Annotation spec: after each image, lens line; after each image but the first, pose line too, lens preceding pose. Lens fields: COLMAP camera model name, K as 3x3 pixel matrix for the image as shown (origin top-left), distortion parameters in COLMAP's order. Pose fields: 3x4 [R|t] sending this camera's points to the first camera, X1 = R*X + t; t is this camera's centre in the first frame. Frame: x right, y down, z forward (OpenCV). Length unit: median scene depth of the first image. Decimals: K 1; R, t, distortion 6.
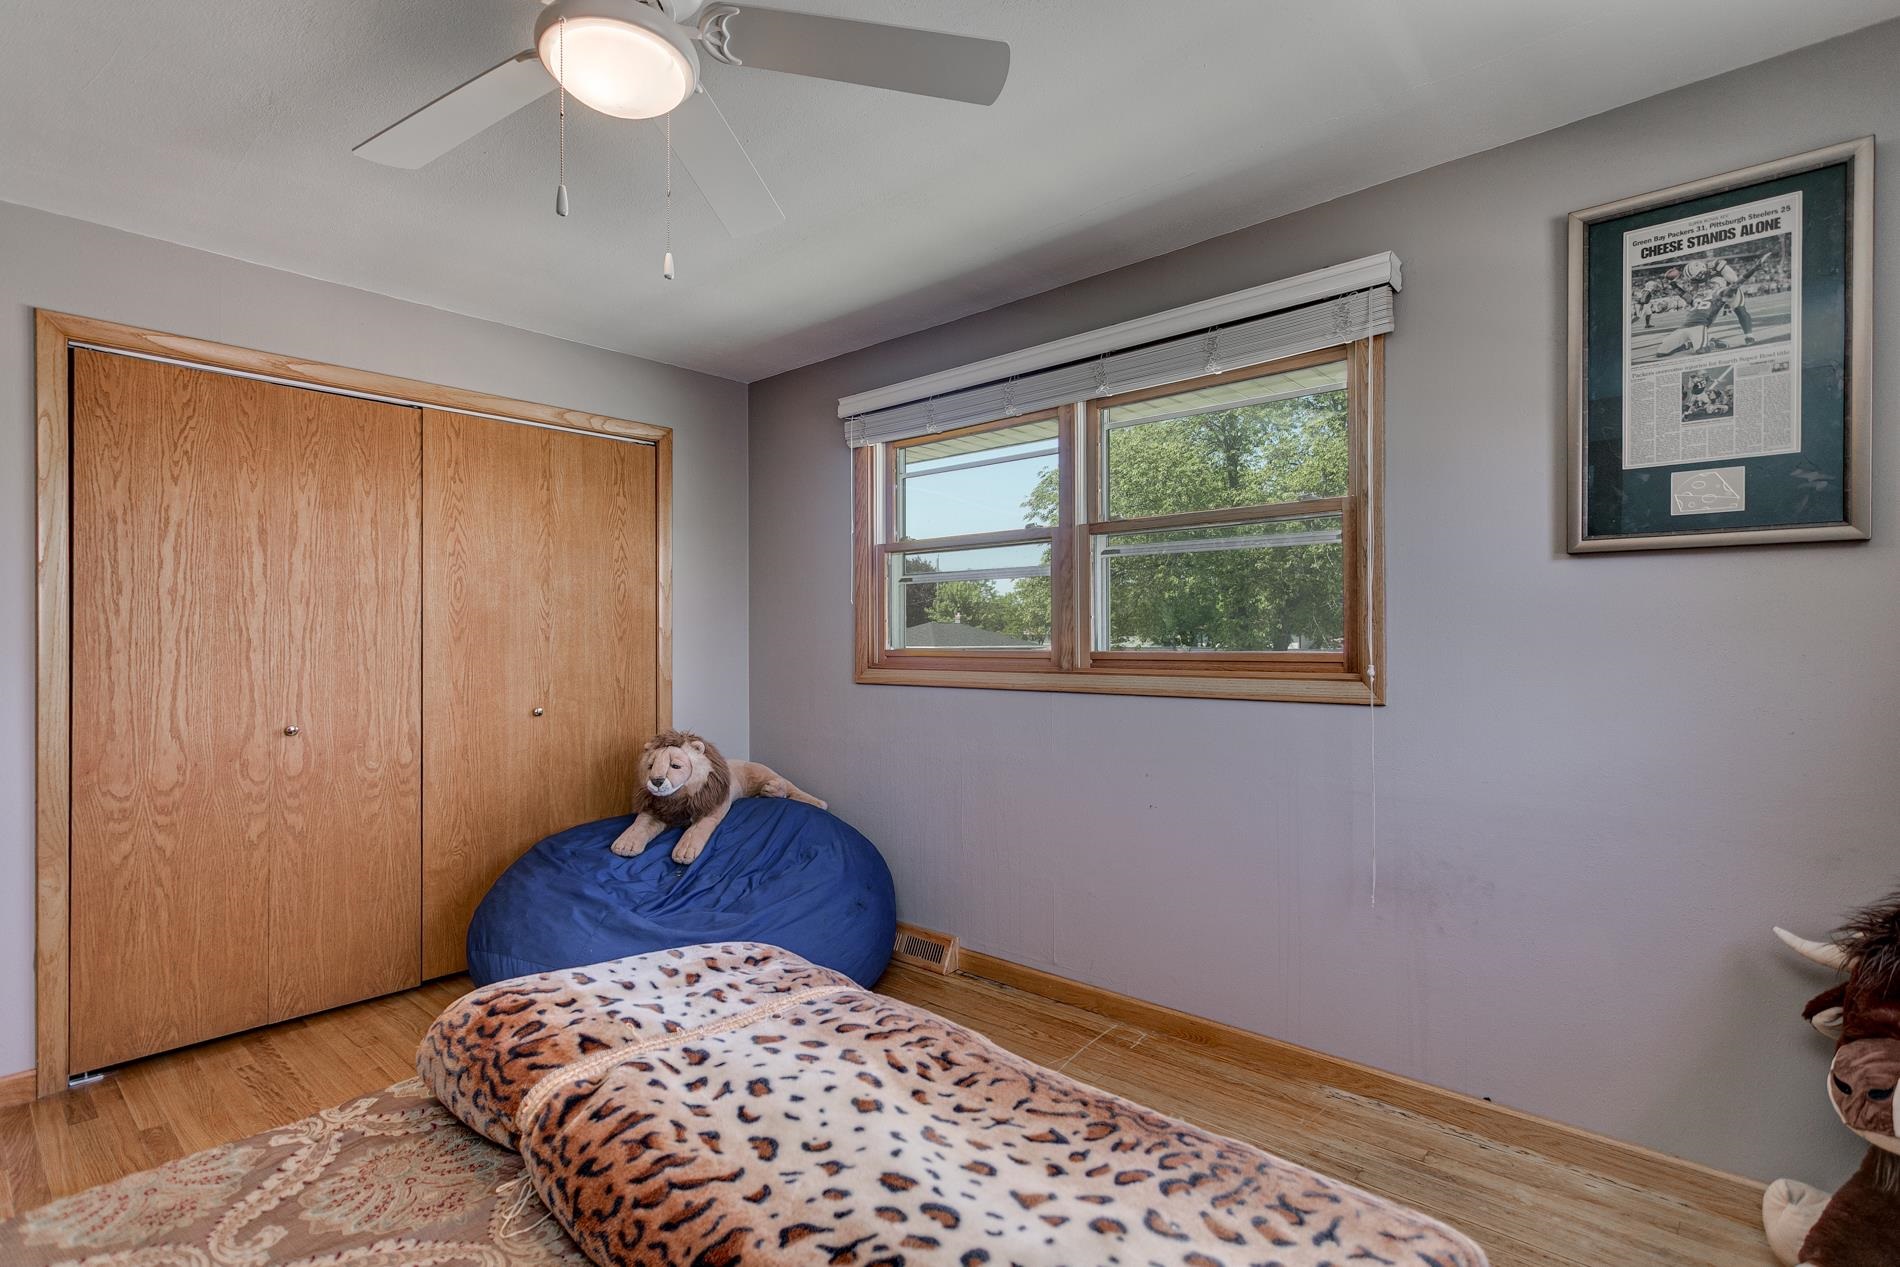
lens RADIAL K [[911.7, 0, 950.1], [0, 911.7, 634.7], [0, 0, 1]] dist [0.000235, 0.000713]
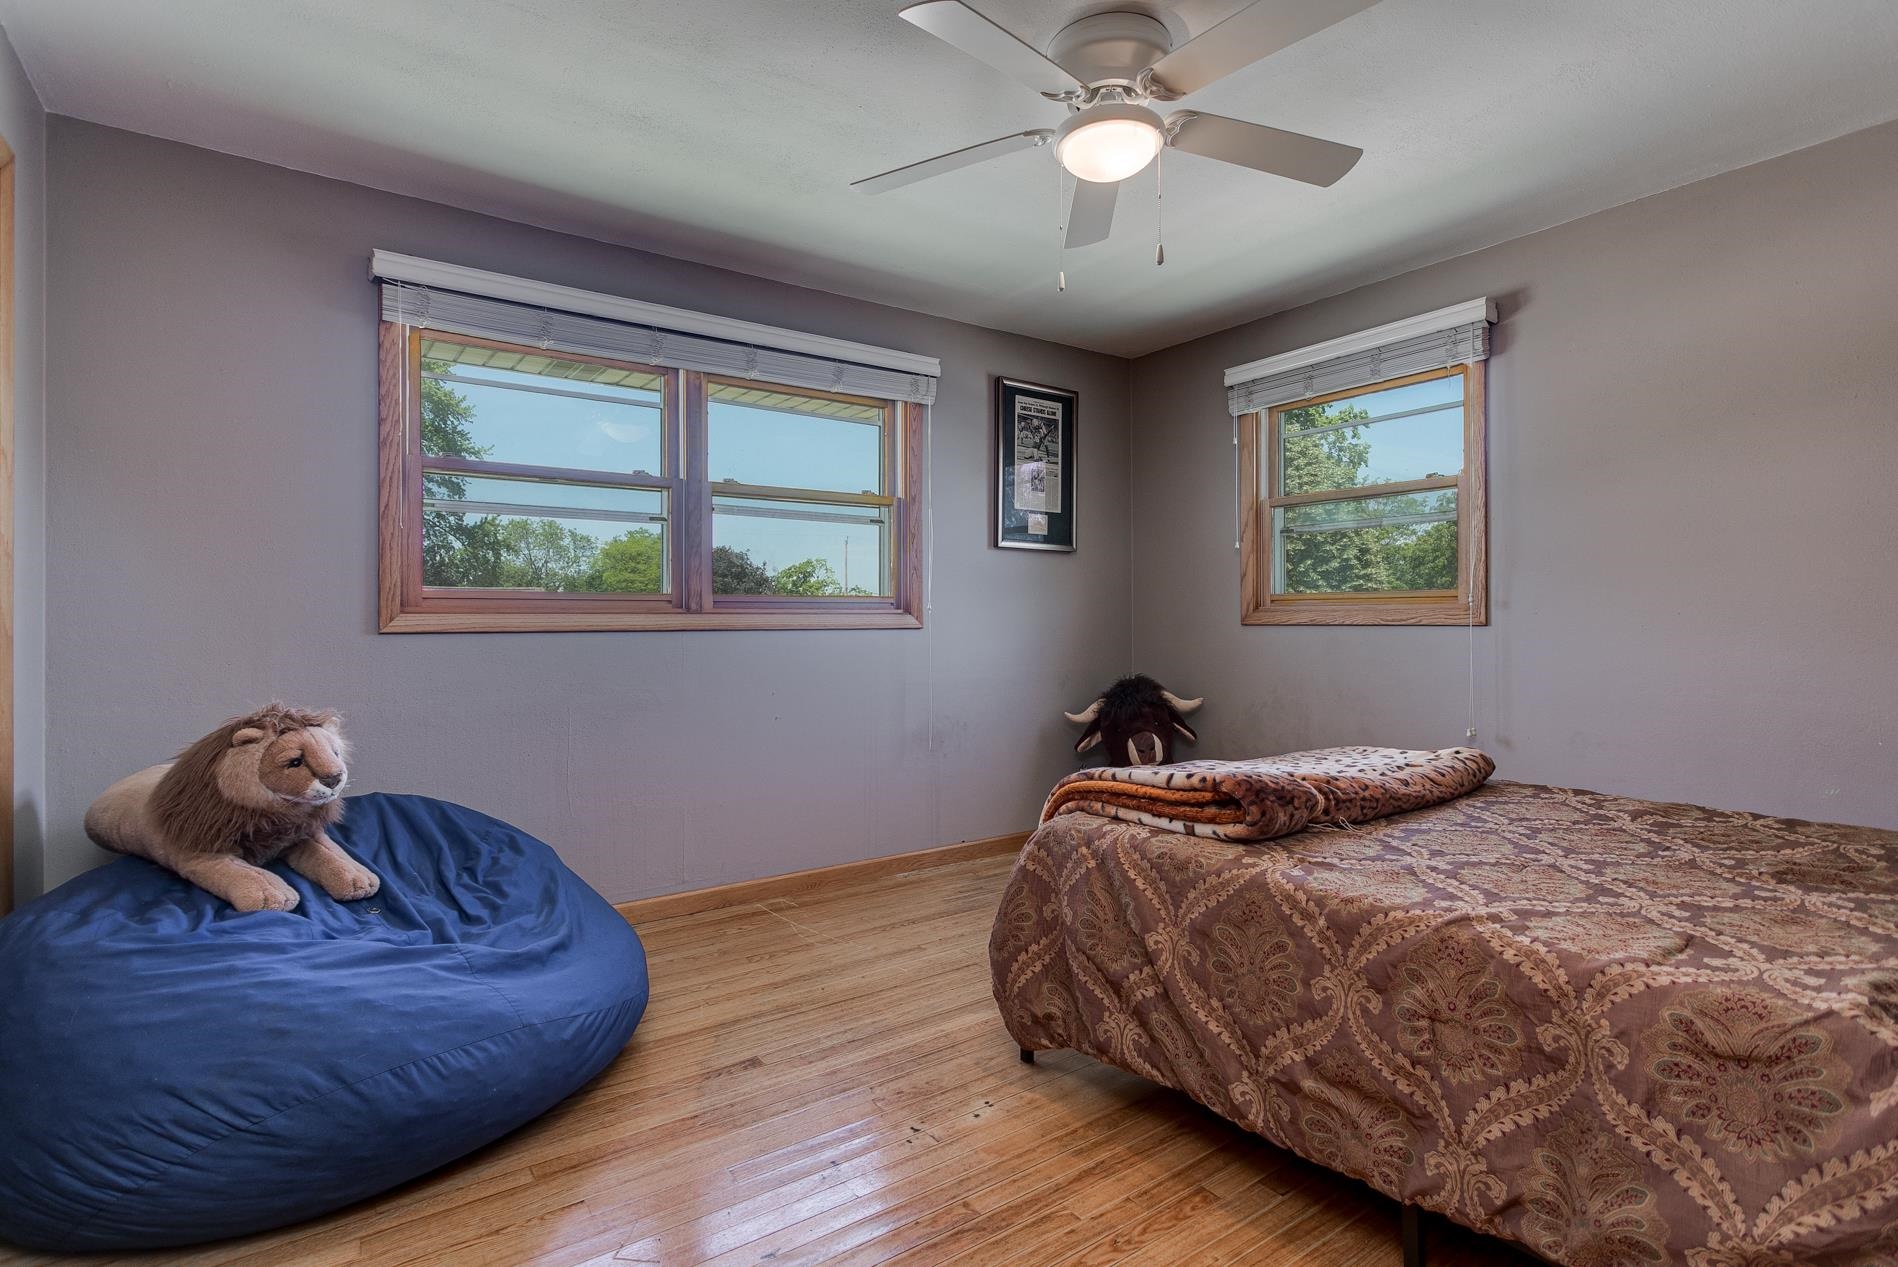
lens RADIAL K [[910.7, 0, 949.1], [0, 910.7, 634.7], [0, 0, 1]] dist [0.000235, 0.000713]
pose [[0.213326, -0.006533, 0.976959, -1.340837], [0.005198, 0.999971, 0.005552, 0.095963], [-0.976967, 0.003894, 0.213354, 0.711750]]
